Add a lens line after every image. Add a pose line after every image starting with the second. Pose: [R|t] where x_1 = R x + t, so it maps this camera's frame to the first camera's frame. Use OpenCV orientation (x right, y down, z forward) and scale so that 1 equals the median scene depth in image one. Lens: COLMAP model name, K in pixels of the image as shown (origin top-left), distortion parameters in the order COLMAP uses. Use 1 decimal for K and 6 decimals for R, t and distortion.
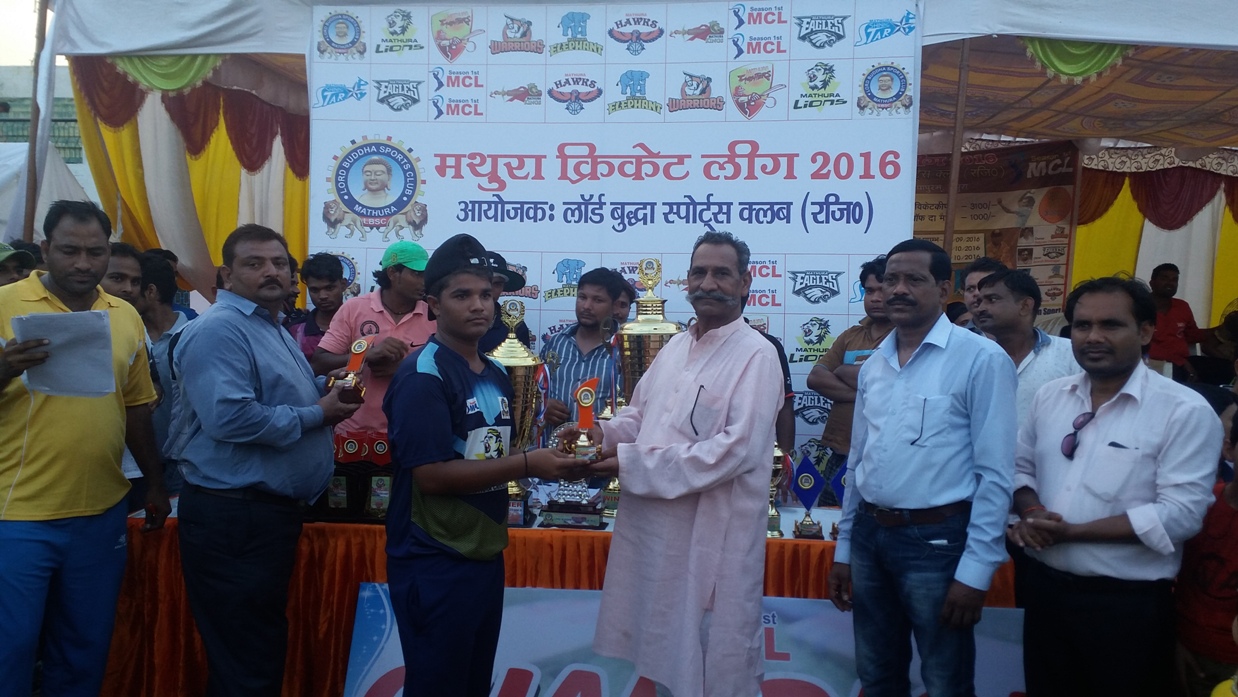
lens RADIAL K [[957.2, 0, 621.6], [0, 957.2, 352.5], [0, 0, 1]] dist [0.148391, -0.145386]
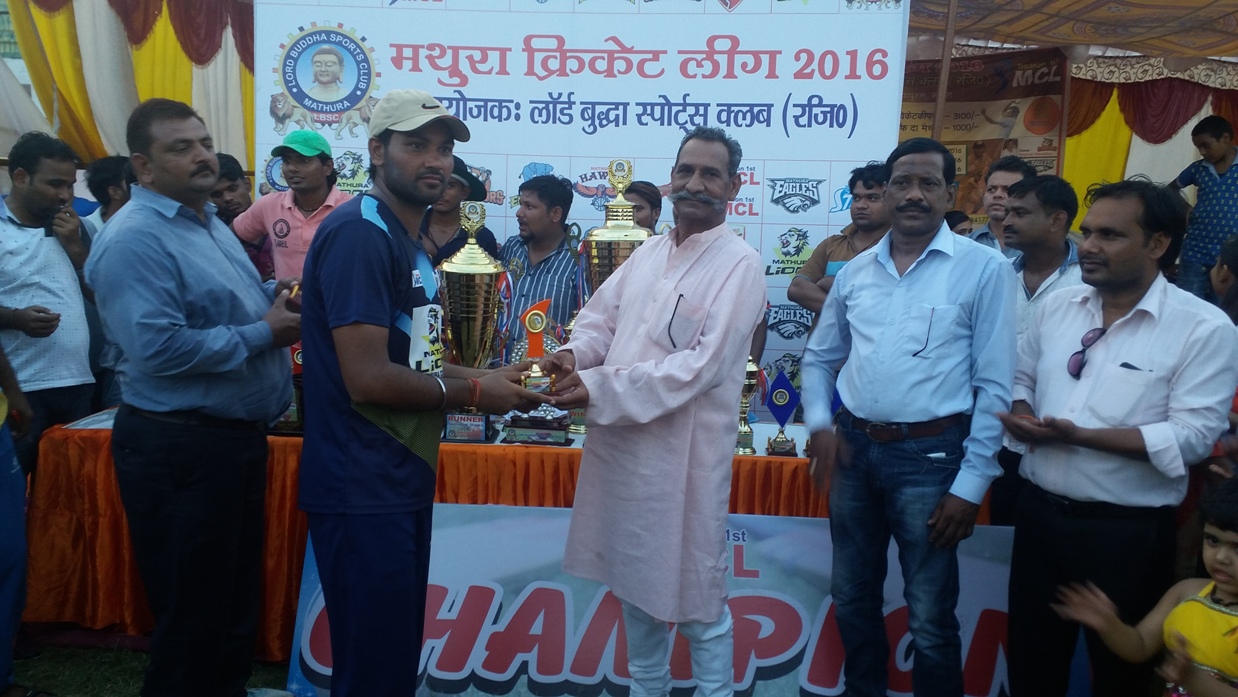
lens RADIAL K [[957.2, 0, 623.4], [0, 957.2, 353.9], [0, 0, 1]] dist [0.148391, -0.145386]
pose [[0.999550, 0.008327, 0.028813, 0.005198], [-0.010919, 0.995789, 0.091023, 0.002490], [-0.027934, -0.091297, 0.995432, 0.038799]]
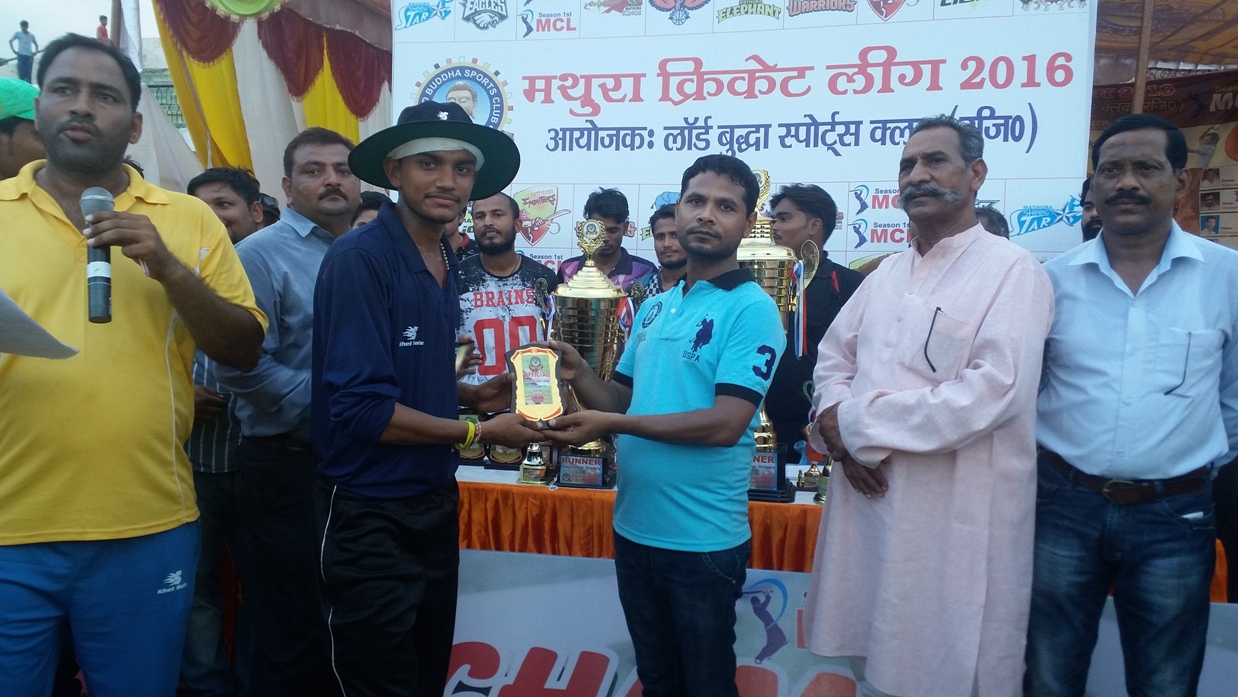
lens RADIAL K [[957.2, 0, 617.6], [0, 957.2, 355.8], [0, 0, 1]] dist [0.148391, -0.145386]
pose [[0.991836, 0.012640, -0.126888, 0.012102], [-0.007750, 0.999211, 0.038960, 0.019225], [0.127281, -0.037658, 0.991152, 0.110148]]
